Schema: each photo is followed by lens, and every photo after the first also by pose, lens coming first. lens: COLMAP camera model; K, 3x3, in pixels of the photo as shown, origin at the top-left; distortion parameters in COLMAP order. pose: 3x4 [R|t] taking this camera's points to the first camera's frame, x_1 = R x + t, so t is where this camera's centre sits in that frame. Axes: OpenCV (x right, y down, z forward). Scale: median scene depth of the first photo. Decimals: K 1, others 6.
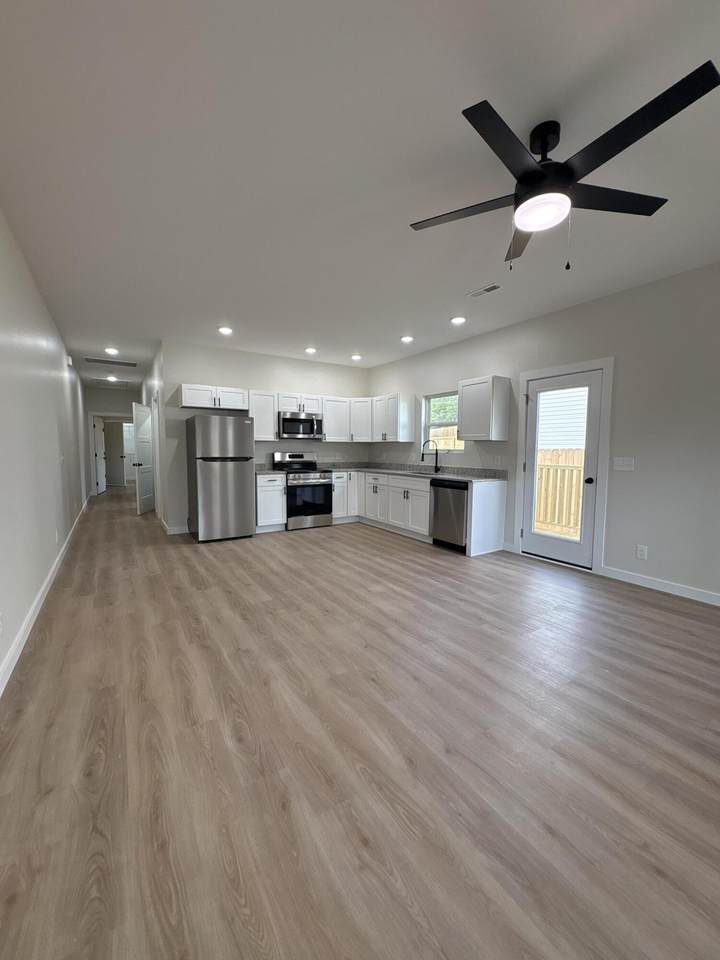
lens RADIAL K [[381.6, 0, 361.5], [0, 381.6, 475.6], [0, 0, 1]] dist [0.002146, 0.000173]
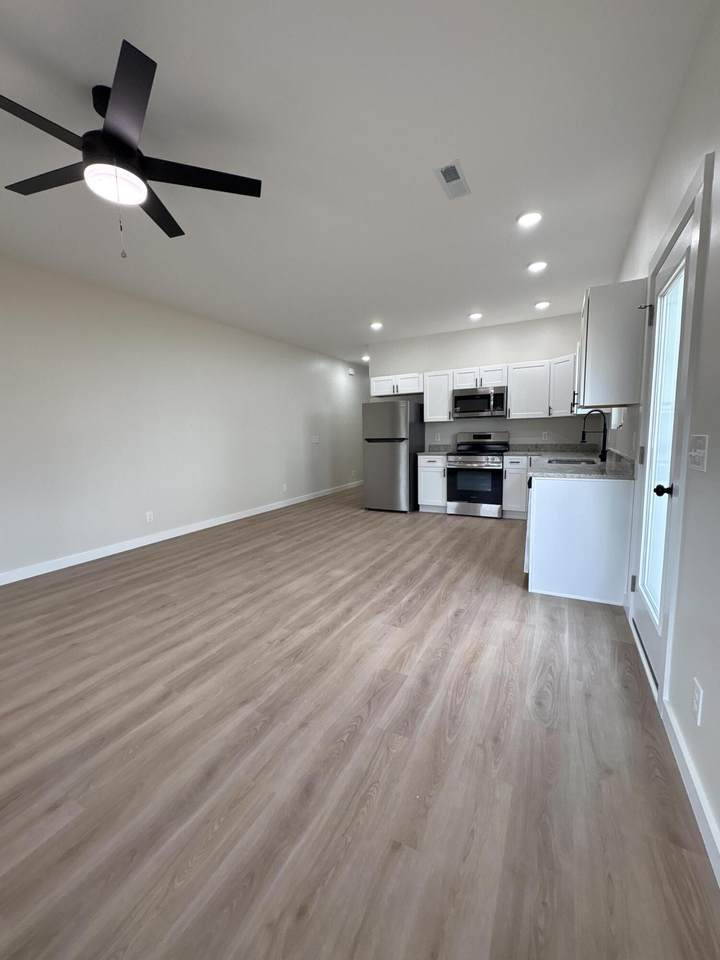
lens RADIAL K [[381.6, 0, 361.5], [0, 381.6, 475.6], [0, 0, 1]] dist [0.002146, 0.000173]
pose [[0.489944, 0.078286, -0.868232, 0.686919], [-0.034589, 0.996921, 0.070371, -0.018022], [0.871067, -0.004447, 0.491143, 0.435684]]
